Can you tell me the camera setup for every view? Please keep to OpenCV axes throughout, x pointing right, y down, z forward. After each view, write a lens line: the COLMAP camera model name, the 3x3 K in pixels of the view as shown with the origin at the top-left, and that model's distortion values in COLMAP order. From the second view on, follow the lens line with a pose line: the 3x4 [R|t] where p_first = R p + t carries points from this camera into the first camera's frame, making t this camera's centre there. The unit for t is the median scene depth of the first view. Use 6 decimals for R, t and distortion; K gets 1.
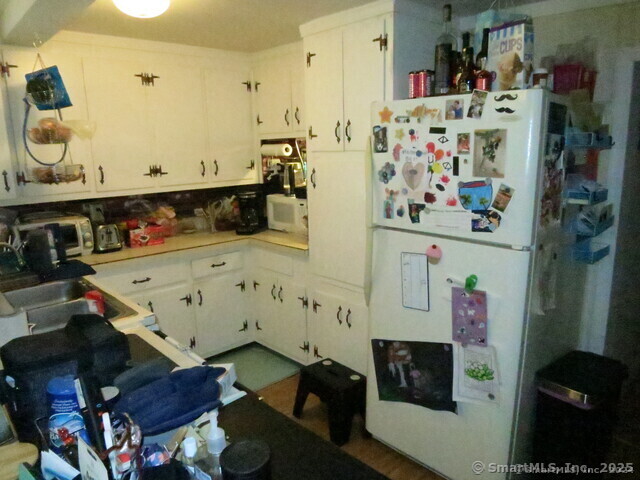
lens RADIAL K [[478.1, 0, 320.0], [0, 478.1, 240.0], [0, 0, 1]] dist [-0.010185, -0.006736]
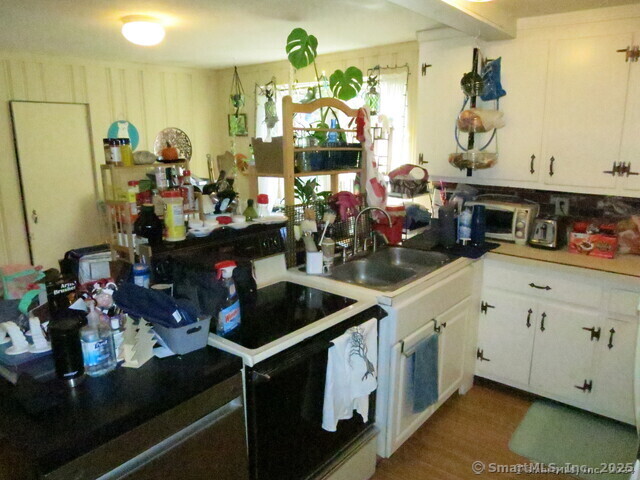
lens RADIAL K [[478.1, 0, 320.0], [0, 478.1, 240.0], [0, 0, 1]] dist [-0.010185, -0.006736]
pose [[0.160435, 0.244310, -0.956333, 0.387333], [-0.210073, 0.955138, 0.208762, -0.096357], [0.964432, 0.167407, 0.204560, 0.389827]]
